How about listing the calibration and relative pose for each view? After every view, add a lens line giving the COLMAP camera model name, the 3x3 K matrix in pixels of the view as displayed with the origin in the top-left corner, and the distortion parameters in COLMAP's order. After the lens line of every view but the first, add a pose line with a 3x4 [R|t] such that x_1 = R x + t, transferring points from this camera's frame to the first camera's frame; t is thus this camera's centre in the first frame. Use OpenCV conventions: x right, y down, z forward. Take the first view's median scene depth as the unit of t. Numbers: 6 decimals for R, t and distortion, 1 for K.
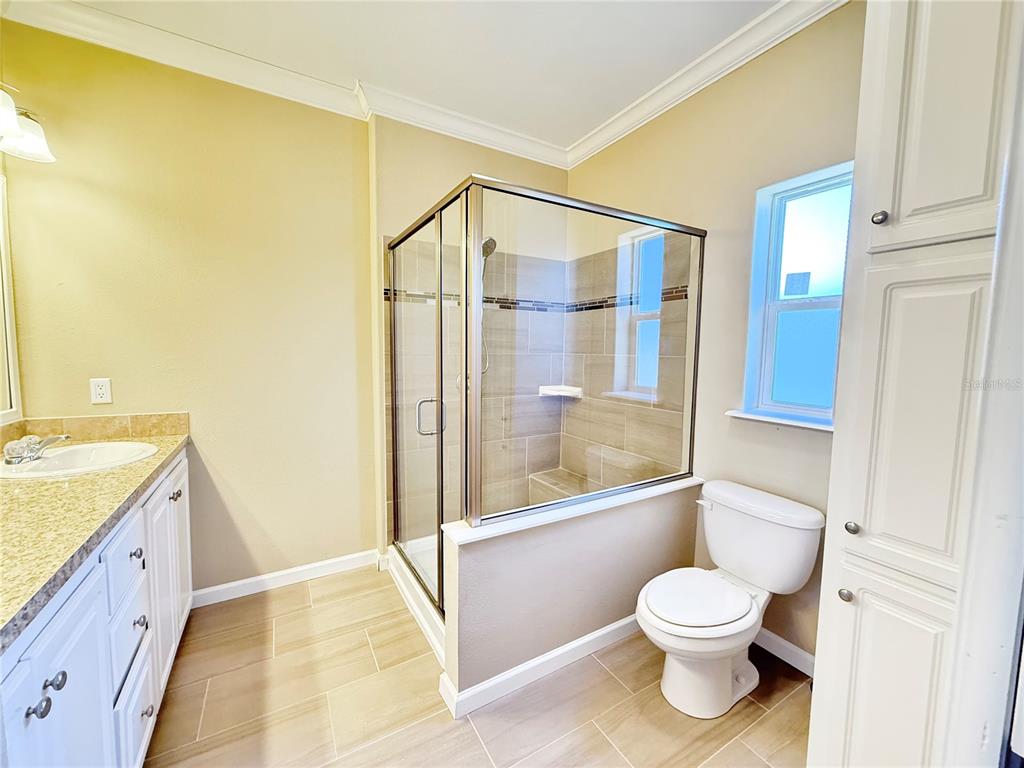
lens RADIAL K [[403.4, 0, 507.9], [0, 403.4, 382.9], [0, 0, 1]] dist [-0.001927, -0.000216]
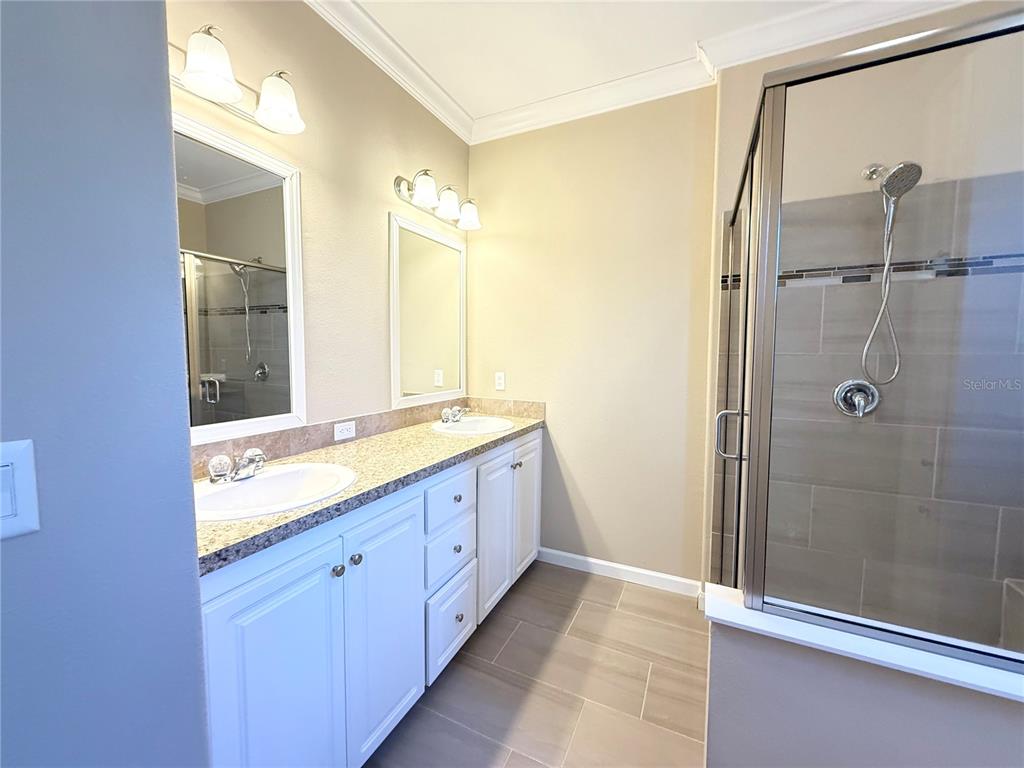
lens RADIAL K [[403.4, 0, 507.9], [0, 403.4, 382.9], [0, 0, 1]] dist [-0.001927, -0.000216]
pose [[0.561460, 0.050187, -0.825981, 0.168579], [-0.062655, 0.997872, 0.018042, -0.000951], [0.825129, 0.041622, 0.563410, 0.208977]]
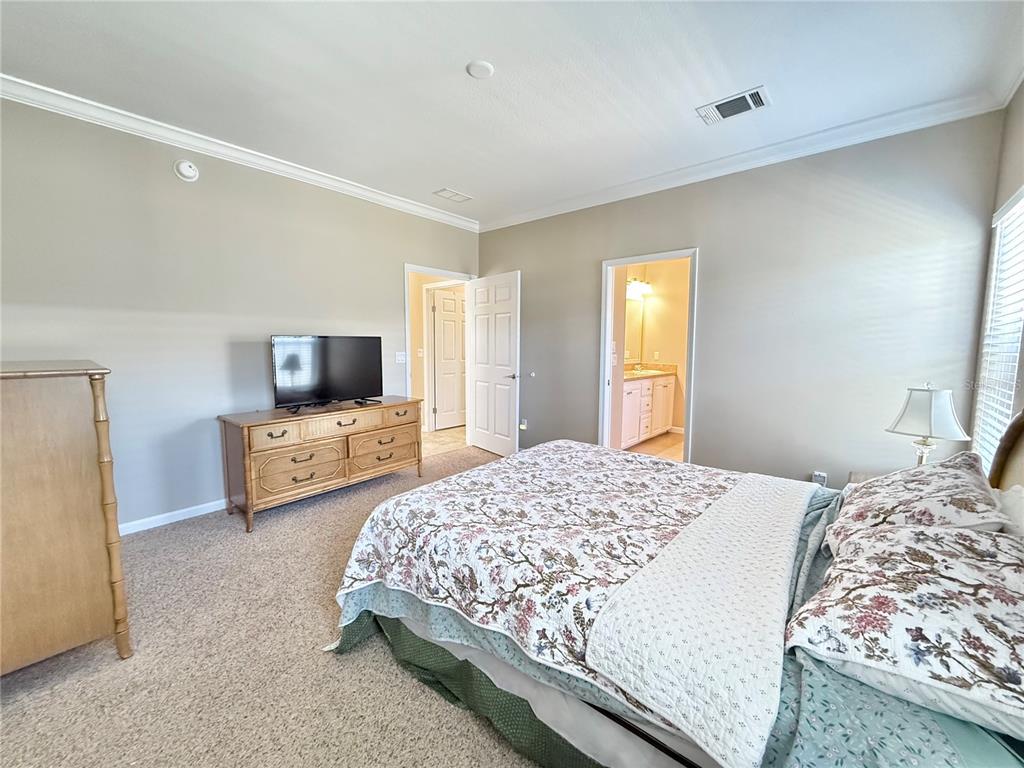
lens RADIAL K [[403.4, 0, 507.9], [0, 403.4, 382.9], [0, 0, 1]] dist [-0.001927, -0.000216]
pose [[0.302642, 0.081524, -0.949611, 1.642954], [-0.076092, 0.995222, 0.061189, 0.120553], [0.950062, 0.053739, 0.307399, -1.061446]]
